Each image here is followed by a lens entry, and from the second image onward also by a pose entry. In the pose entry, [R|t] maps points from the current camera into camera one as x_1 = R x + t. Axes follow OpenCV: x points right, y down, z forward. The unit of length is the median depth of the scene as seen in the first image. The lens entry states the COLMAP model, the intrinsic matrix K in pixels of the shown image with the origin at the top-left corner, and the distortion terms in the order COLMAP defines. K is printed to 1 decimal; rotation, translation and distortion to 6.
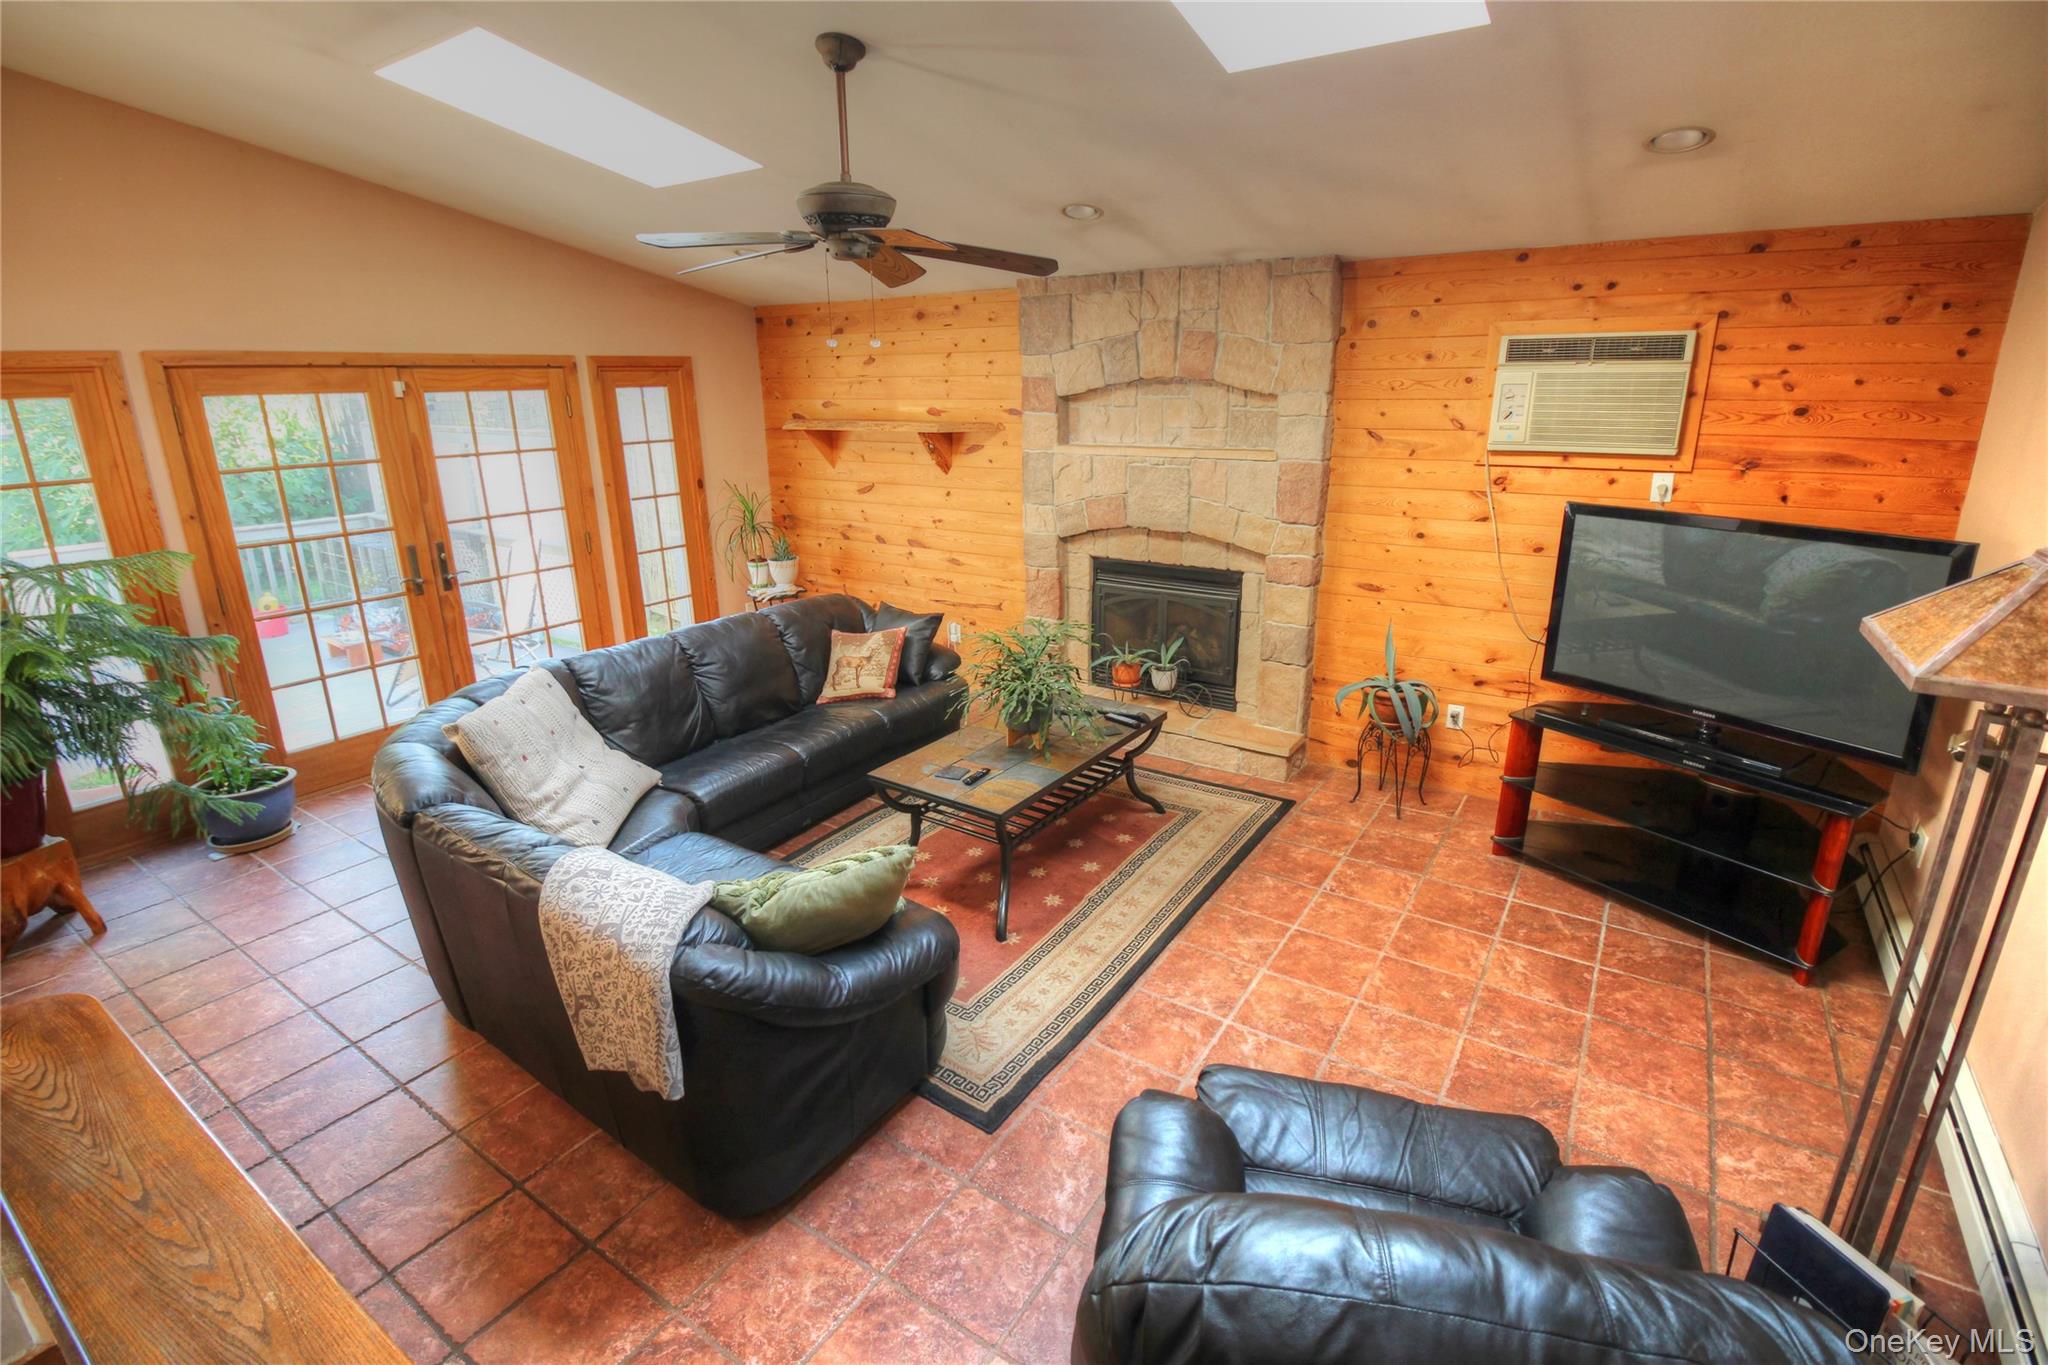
lens RADIAL K [[951.5, 0, 1025.5], [0, 951.5, 658.7], [0, 0, 1]] dist [0.002251, -0.014170]
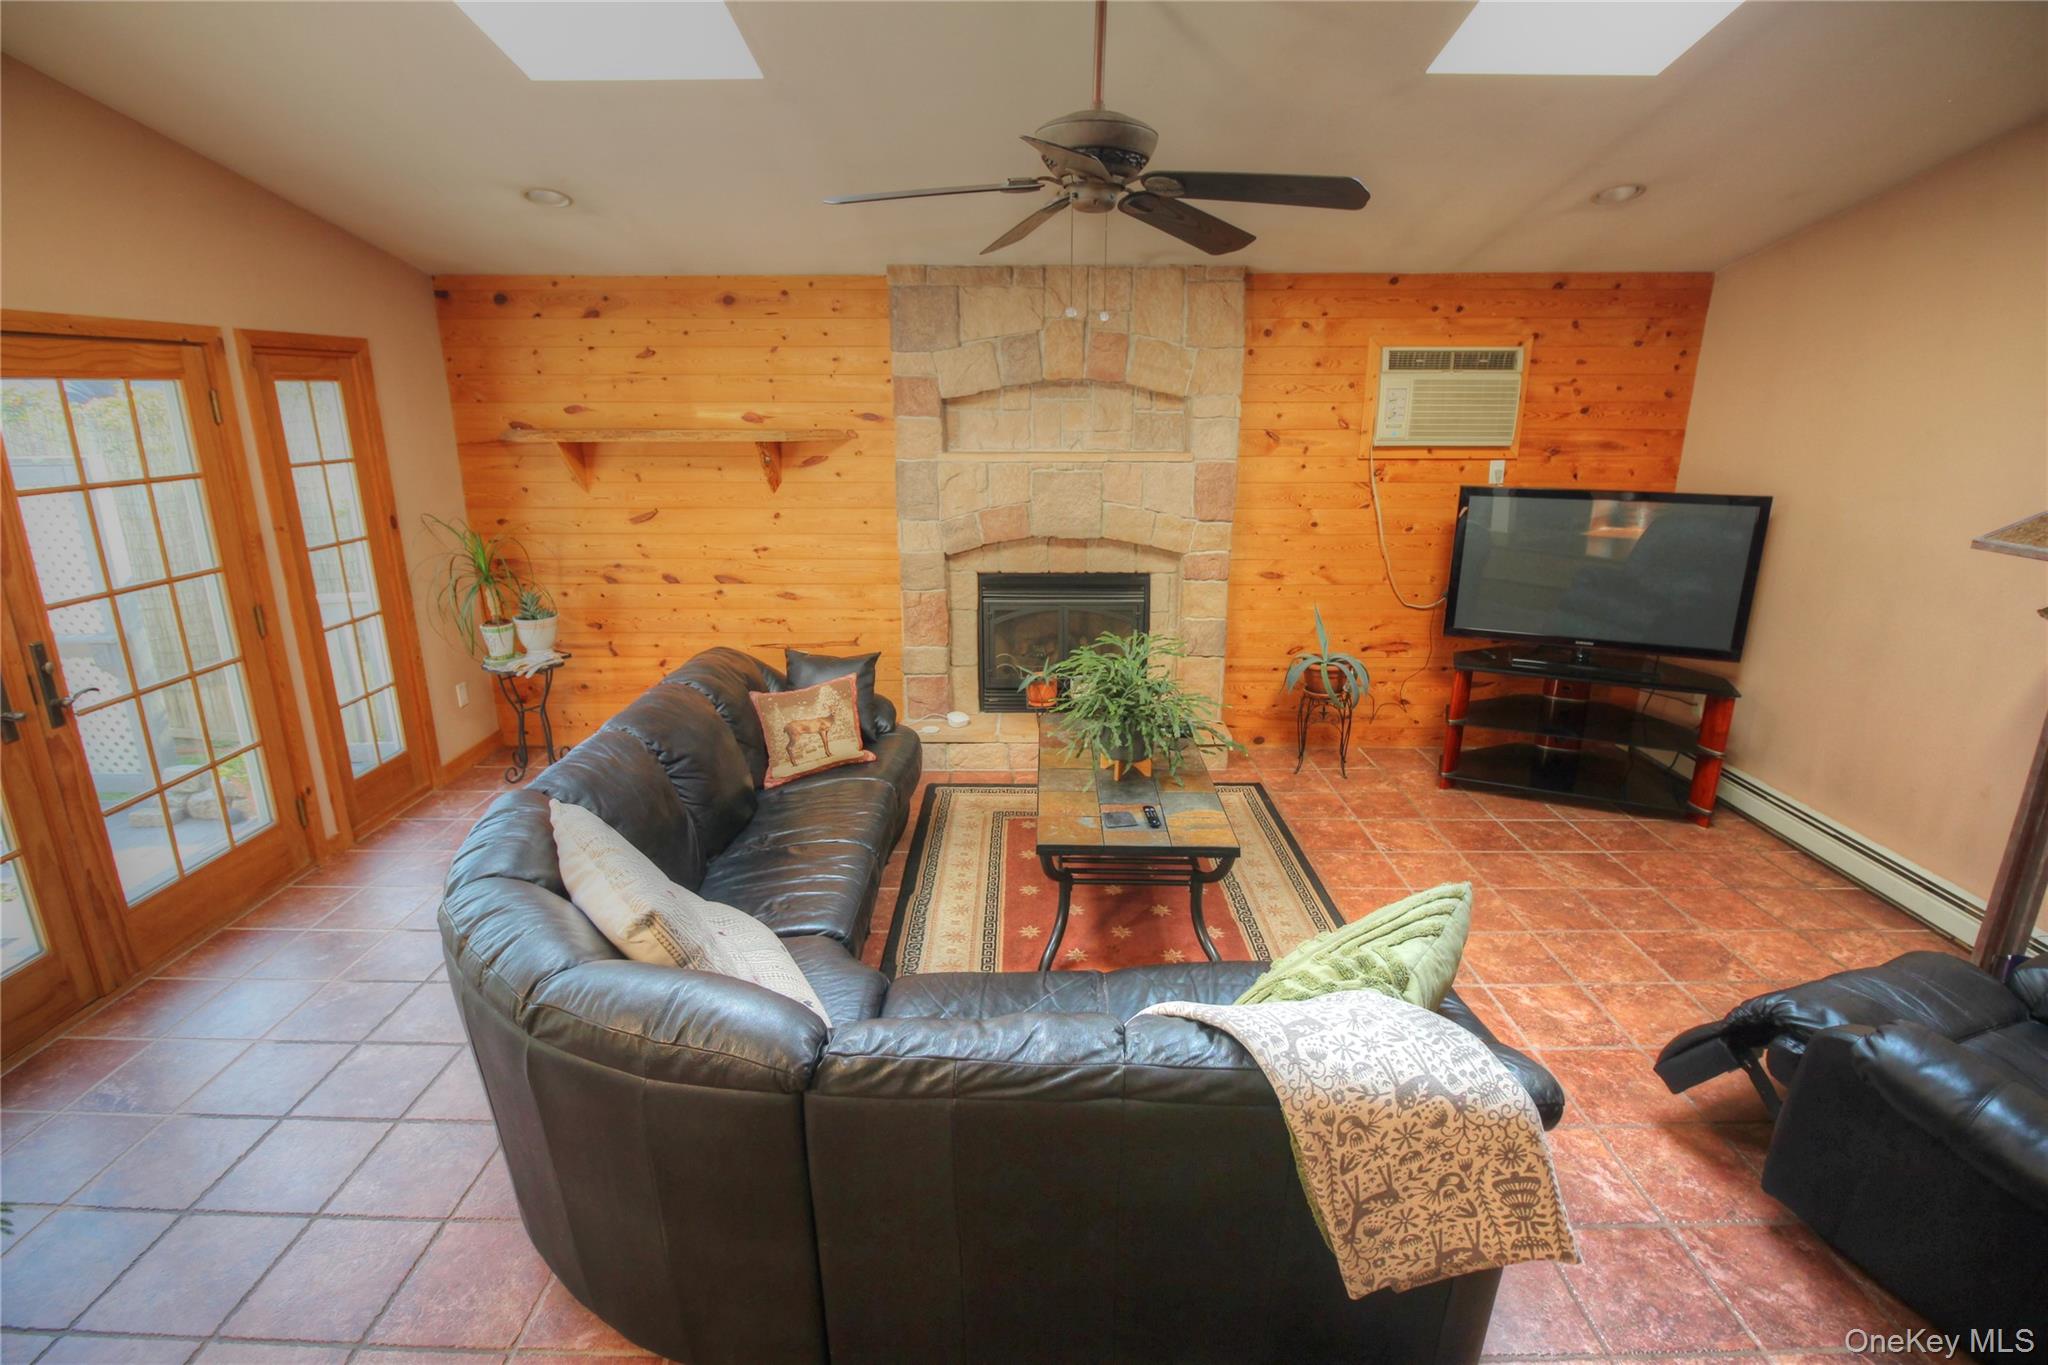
lens RADIAL K [[951.5, 0, 1025.5], [0, 951.5, 658.7], [0, 0, 1]] dist [0.002251, -0.014170]
pose [[0.833323, -0.133192, 0.536500, -0.429738], [0.145908, 0.989117, 0.018927, -0.039198], [-0.533182, 0.062507, 0.843688, 0.221129]]
